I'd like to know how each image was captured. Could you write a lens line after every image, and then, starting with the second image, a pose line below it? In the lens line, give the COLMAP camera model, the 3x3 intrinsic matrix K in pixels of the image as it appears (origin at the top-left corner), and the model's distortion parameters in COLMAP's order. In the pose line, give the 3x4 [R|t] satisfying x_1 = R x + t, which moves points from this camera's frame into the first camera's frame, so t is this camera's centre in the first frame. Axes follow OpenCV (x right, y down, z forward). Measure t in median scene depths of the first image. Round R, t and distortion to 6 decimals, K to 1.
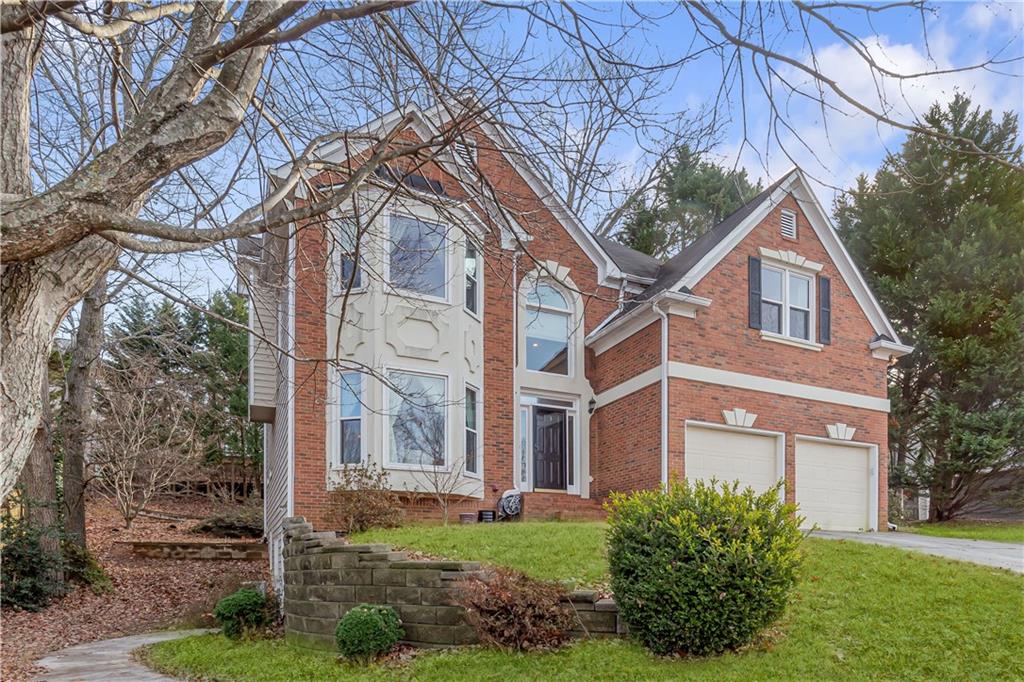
lens RADIAL K [[481.0, 0, 512.6], [0, 481.0, 333.8], [0, 0, 1]] dist [0.005057, 0.000149]
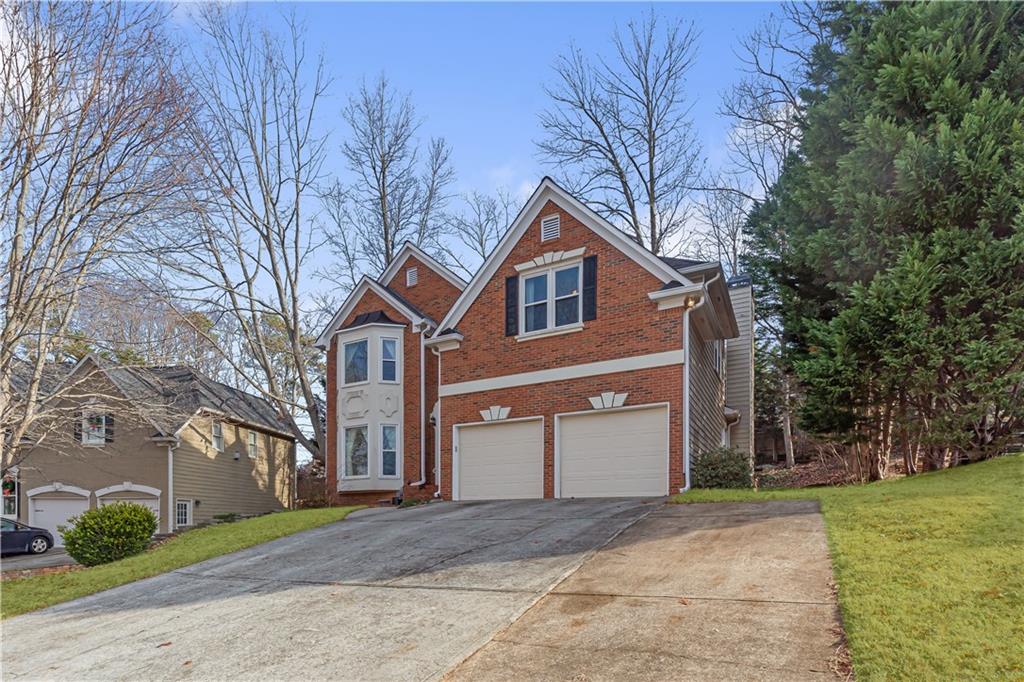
lens RADIAL K [[481.0, 0, 512.6], [0, 481.0, 333.8], [0, 0, 1]] dist [0.005057, 0.000149]
pose [[0.638518, -0.303995, -0.707023, 1.363628], [0.299267, 0.944455, -0.135812, 0.150133], [0.709037, -0.124870, 0.694027, 0.151809]]
